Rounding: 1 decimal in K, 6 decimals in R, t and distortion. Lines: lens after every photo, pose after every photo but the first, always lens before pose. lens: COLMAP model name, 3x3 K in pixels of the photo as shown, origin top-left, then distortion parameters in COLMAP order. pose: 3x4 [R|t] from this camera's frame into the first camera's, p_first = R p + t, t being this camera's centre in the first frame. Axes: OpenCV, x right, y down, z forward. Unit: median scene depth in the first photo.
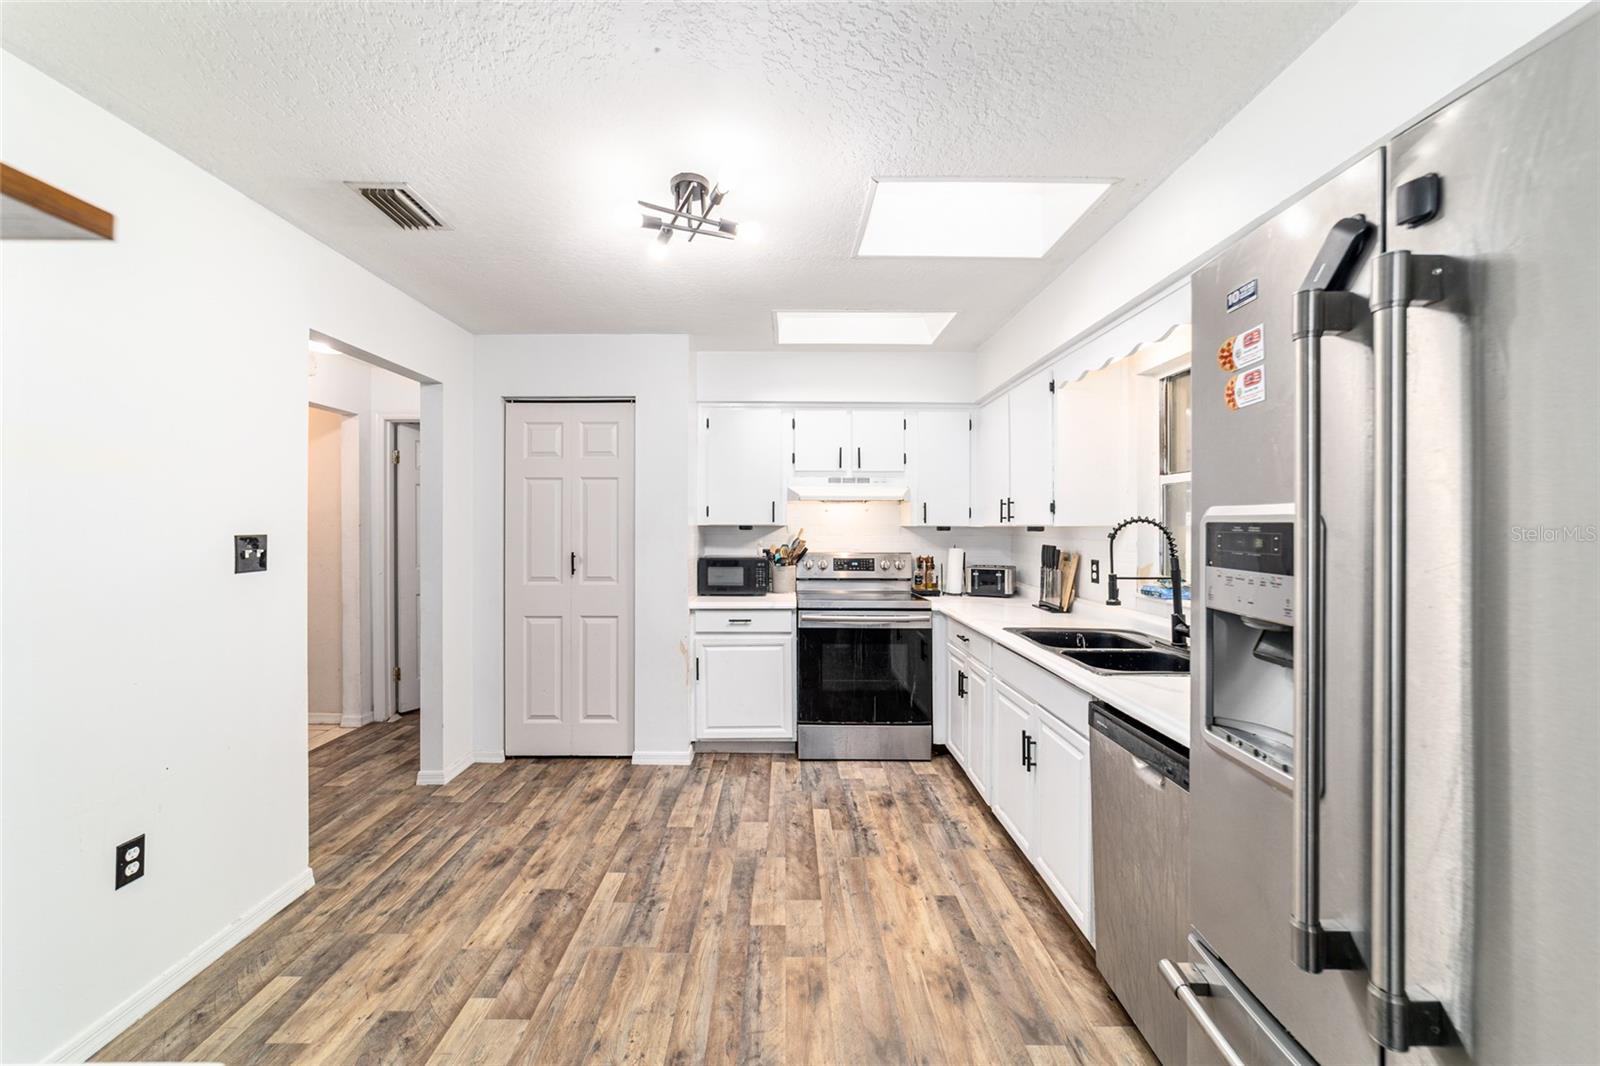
lens RADIAL K [[621.0, 0, 779.4], [0, 621.0, 527.6], [0, 0, 1]] dist [-0.016816, 0.009464]
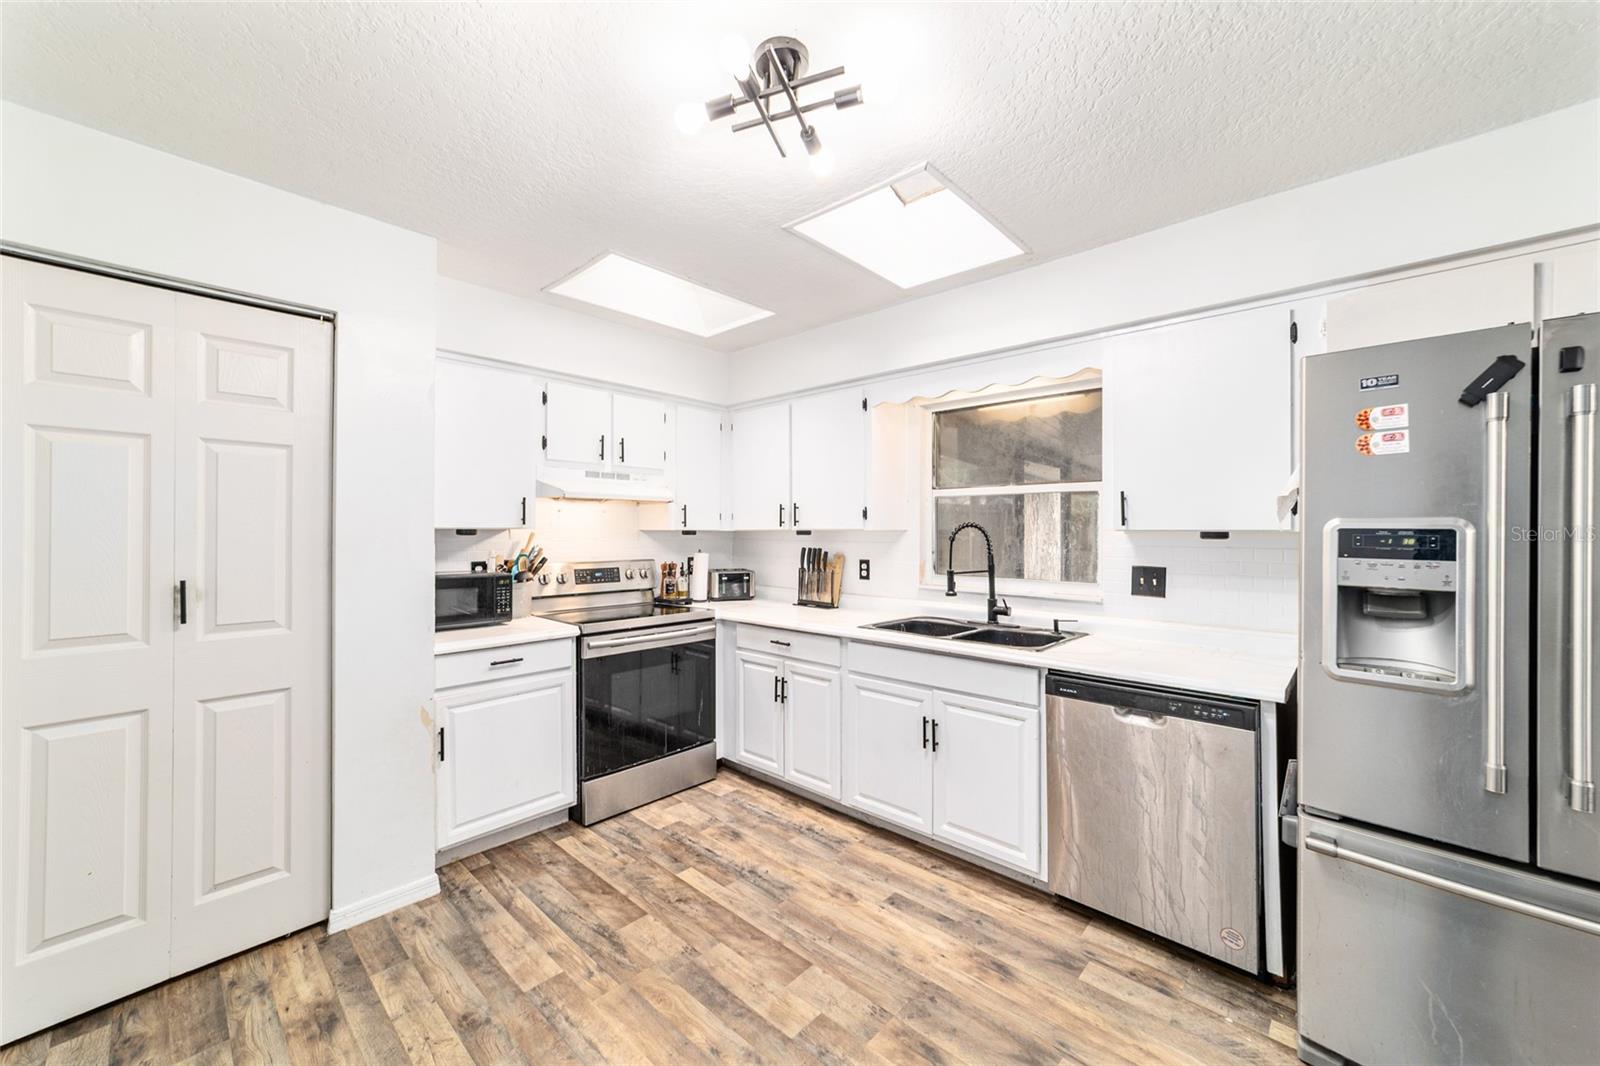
lens RADIAL K [[613.0, 0, 799.4], [0, 613.0, 528.2], [0, 0, 1]] dist [-0.018973, 0.009101]
pose [[0.674296, 0.002441, 0.738457, -0.426990], [0.001086, 0.999990, -0.004297, -0.001396], [-0.738460, 0.003699, 0.674287, 0.328008]]
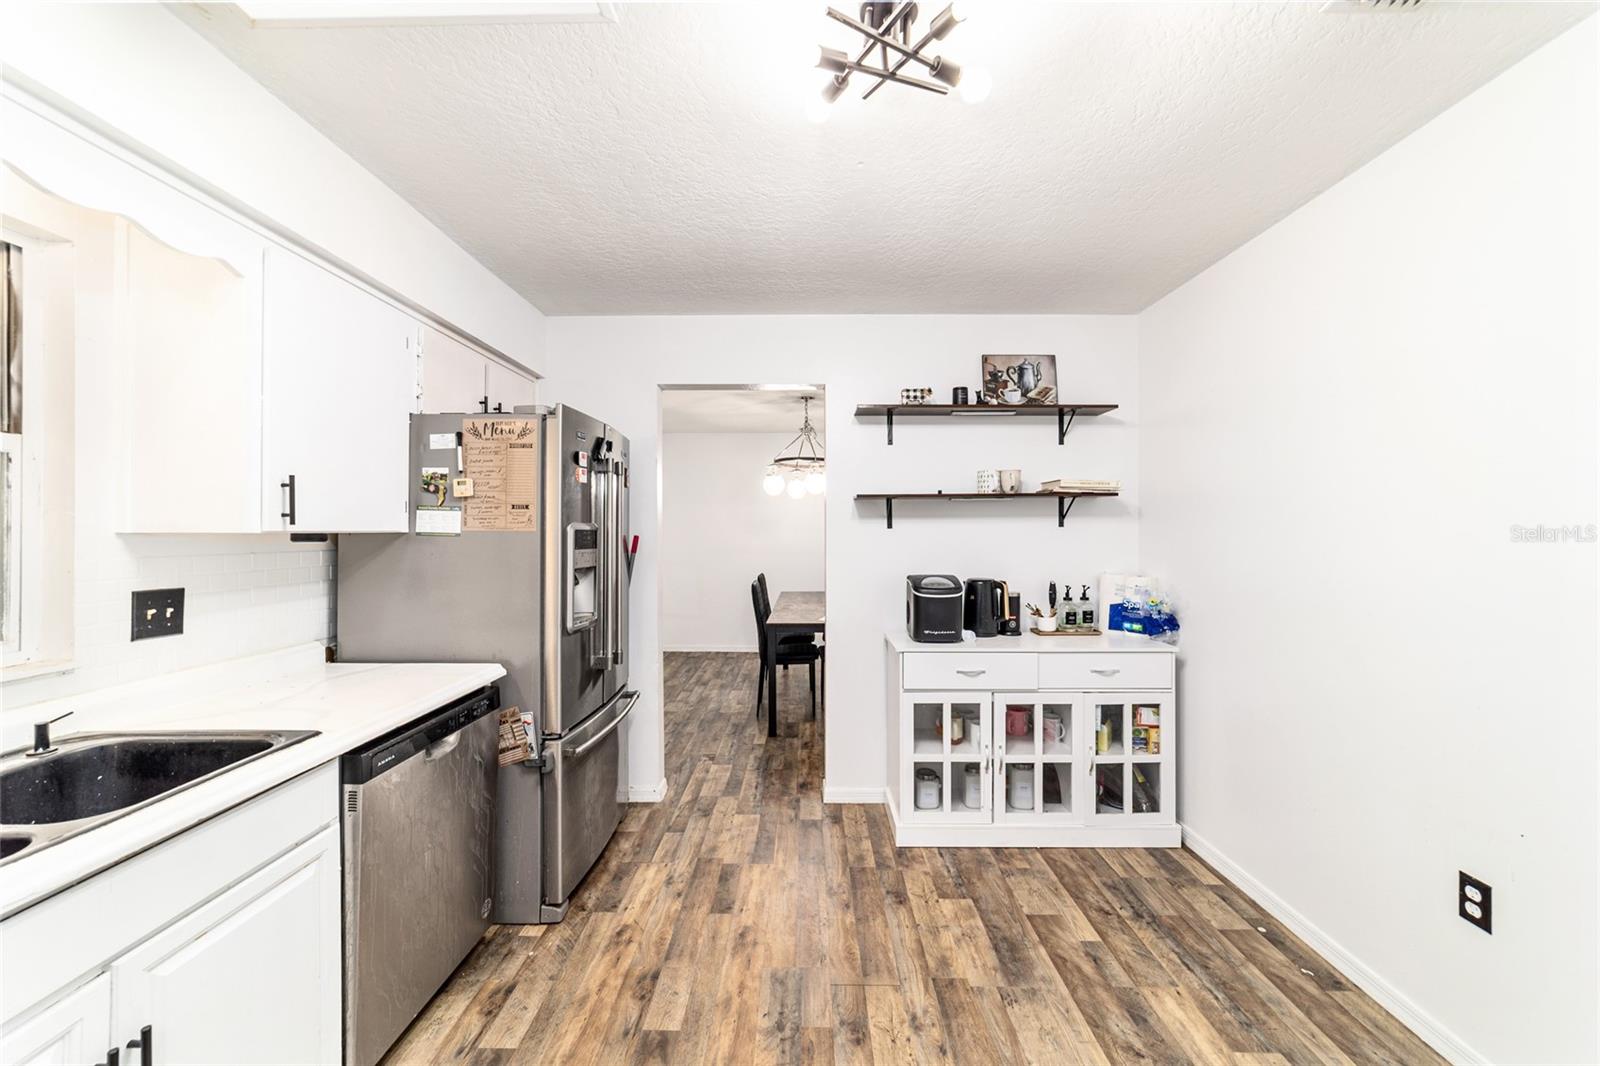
lens RADIAL K [[613.0, 0, 799.4], [0, 613.0, 528.2], [0, 0, 1]] dist [-0.018973, 0.009101]
pose [[-0.999996, 0.000461, 0.002618, -0.034775], [0.000460, 1.000000, -0.000292, -0.003986], [-0.002618, -0.000291, -0.999997, 1.061789]]
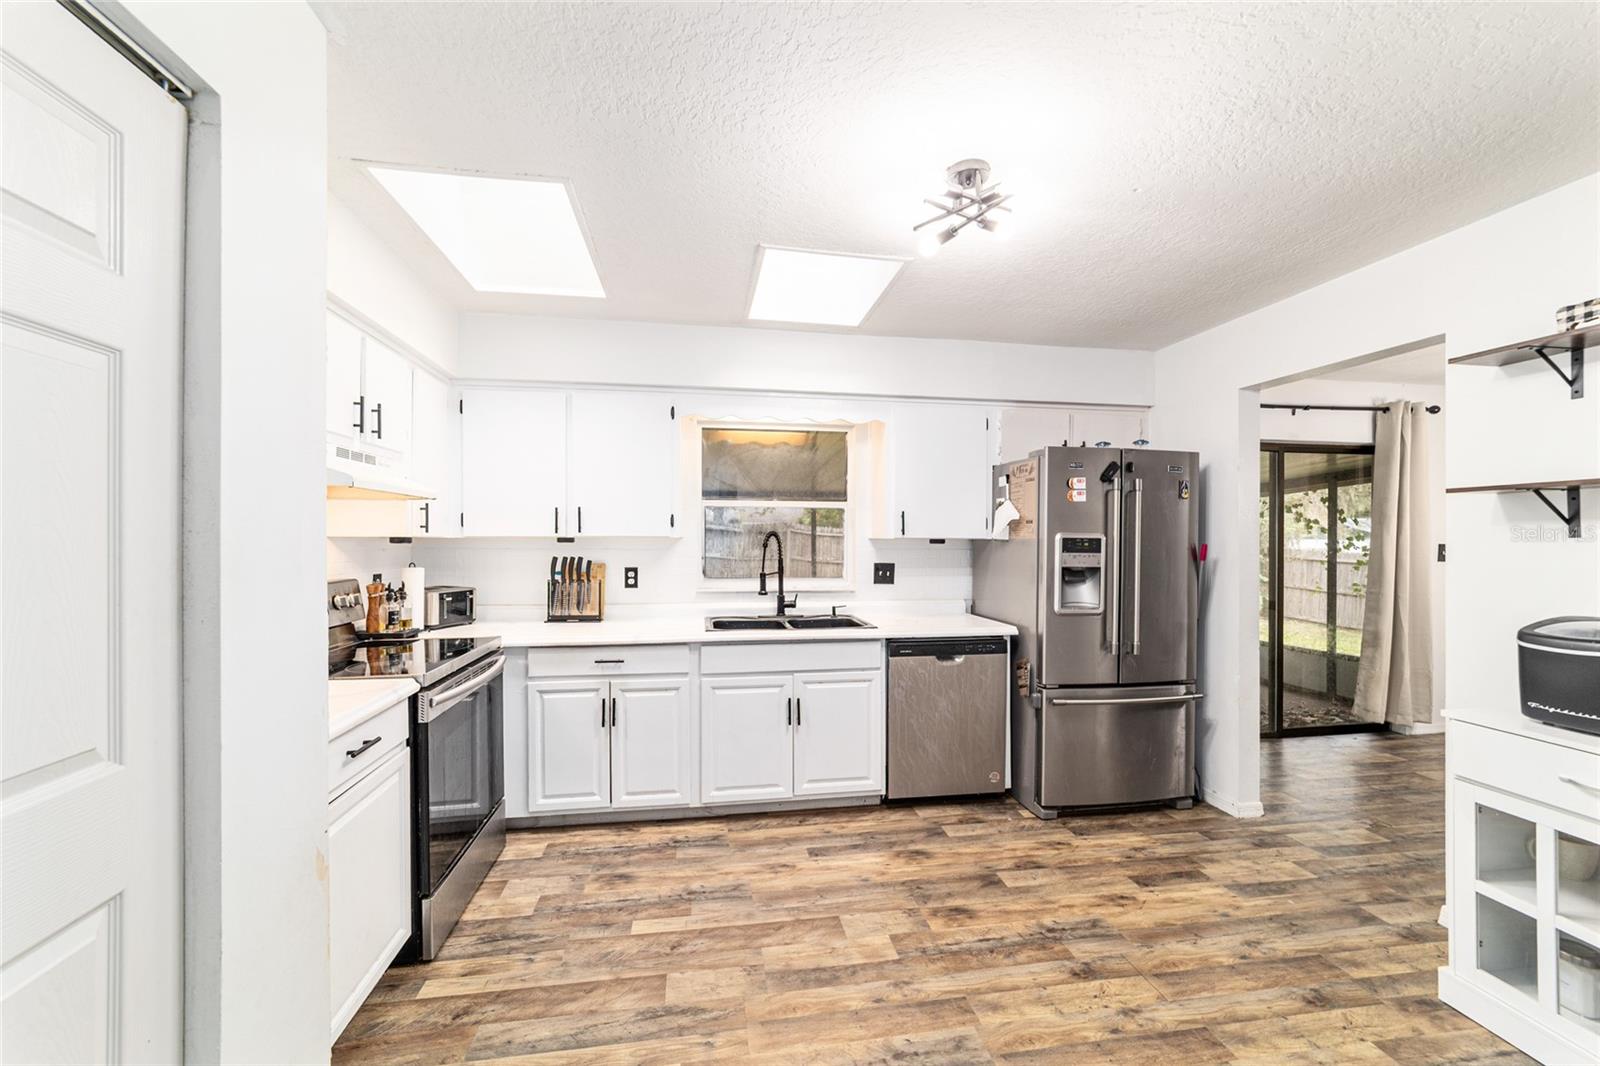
lens RADIAL K [[616.8, 0, 792.2], [0, 616.8, 539.8], [0, 0, 1]] dist [-0.019682, 0.009499]
pose [[-0.160149, -0.005071, 0.987080, -0.661076], [-0.000580, 0.999987, 0.005043, -0.004176], [-0.987093, 0.000235, -0.160149, 0.916471]]
